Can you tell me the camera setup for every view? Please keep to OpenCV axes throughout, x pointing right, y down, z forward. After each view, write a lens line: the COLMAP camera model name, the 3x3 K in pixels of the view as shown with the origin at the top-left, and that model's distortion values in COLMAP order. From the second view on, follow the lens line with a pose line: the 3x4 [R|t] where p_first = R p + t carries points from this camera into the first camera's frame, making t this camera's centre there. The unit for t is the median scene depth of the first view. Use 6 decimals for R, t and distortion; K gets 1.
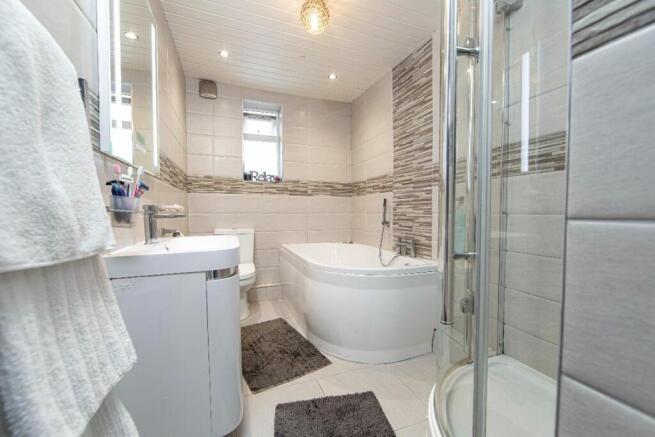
lens RADIAL K [[262.7, 0, 322.8], [0, 262.7, 220.3], [0, 0, 1]] dist [0.002959, 0.000000]
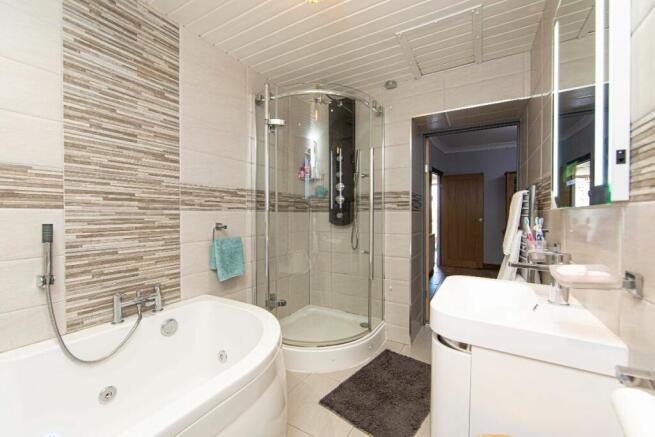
lens RADIAL K [[262.7, 0, 323.2], [0, 262.7, 215.3], [0, 0, 1]] dist [0.002959, 0.000000]
pose [[-0.610970, -0.005364, 0.791636, -0.452663], [0.023442, 0.999416, 0.024864, -0.112755], [-0.791307, 0.033748, -0.610487, 1.046768]]
